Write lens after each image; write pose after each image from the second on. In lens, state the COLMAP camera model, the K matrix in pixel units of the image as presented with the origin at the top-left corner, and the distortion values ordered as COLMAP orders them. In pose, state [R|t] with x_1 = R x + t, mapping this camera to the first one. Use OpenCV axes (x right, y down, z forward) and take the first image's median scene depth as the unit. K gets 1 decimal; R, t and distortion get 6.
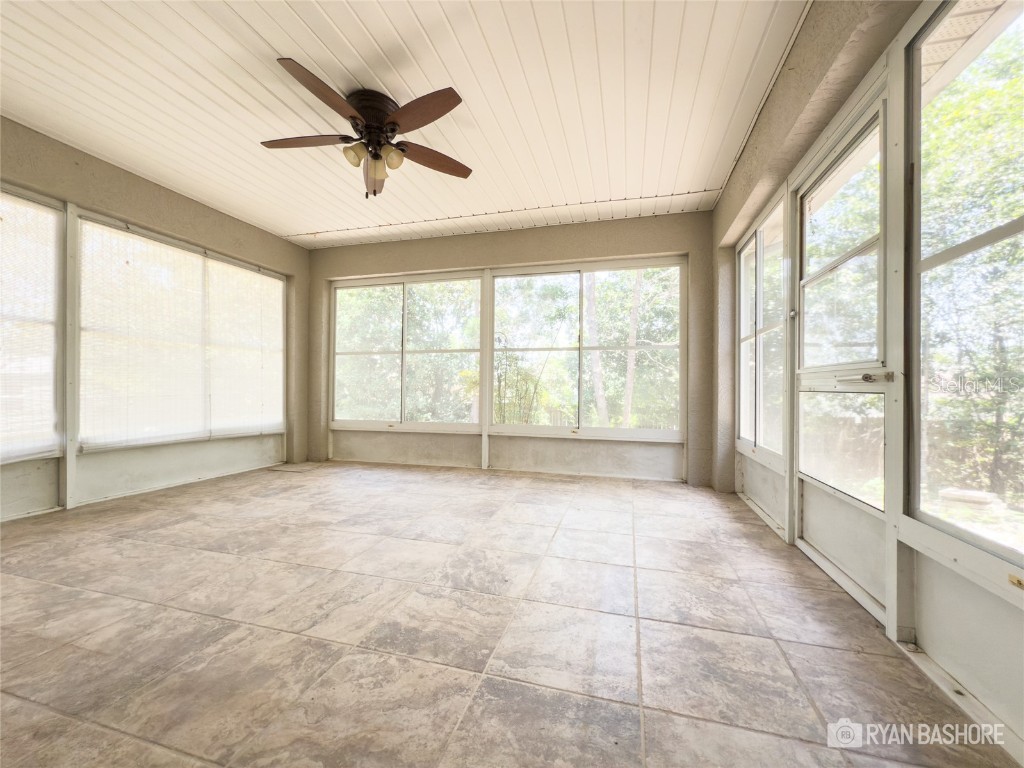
lens RADIAL K [[411.5, 0, 511.7], [0, 411.5, 385.9], [0, 0, 1]] dist [0.002324, 0.000258]
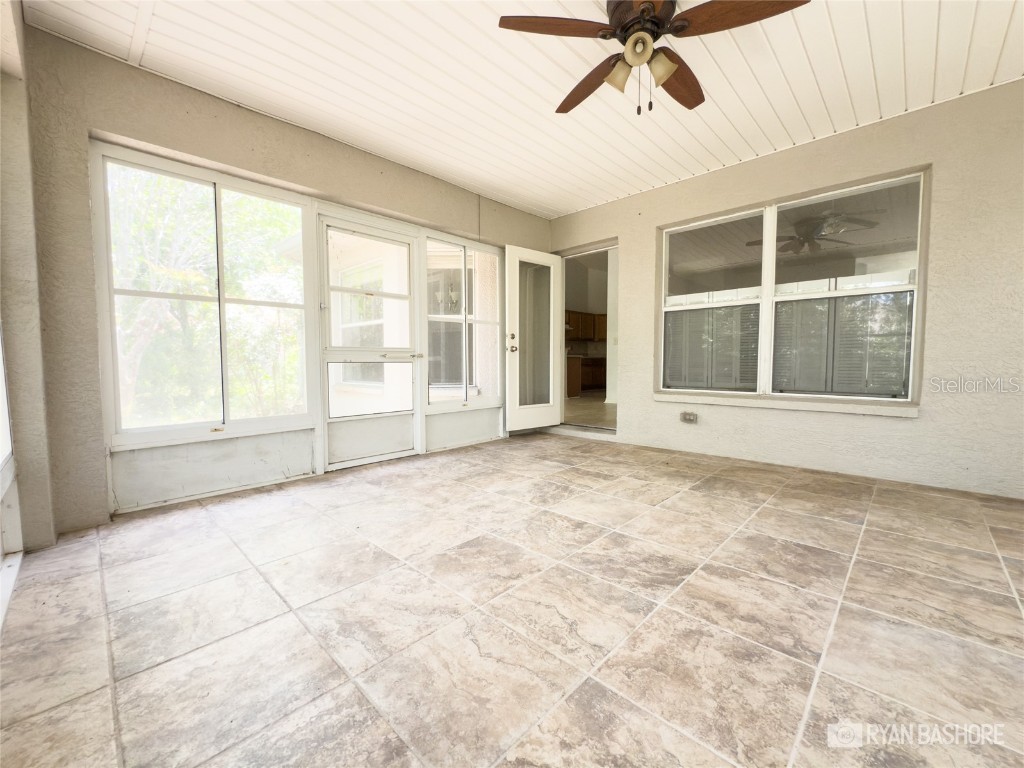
lens RADIAL K [[411.5, 0, 512.1], [0, 411.5, 384.4], [0, 0, 1]] dist [0.002324, 0.000258]
pose [[-0.880464, -0.030057, 0.473160, -0.566665], [-0.003993, 0.998423, 0.055995, 0.006906], [-0.474097, 0.047412, -0.879195, 2.048334]]
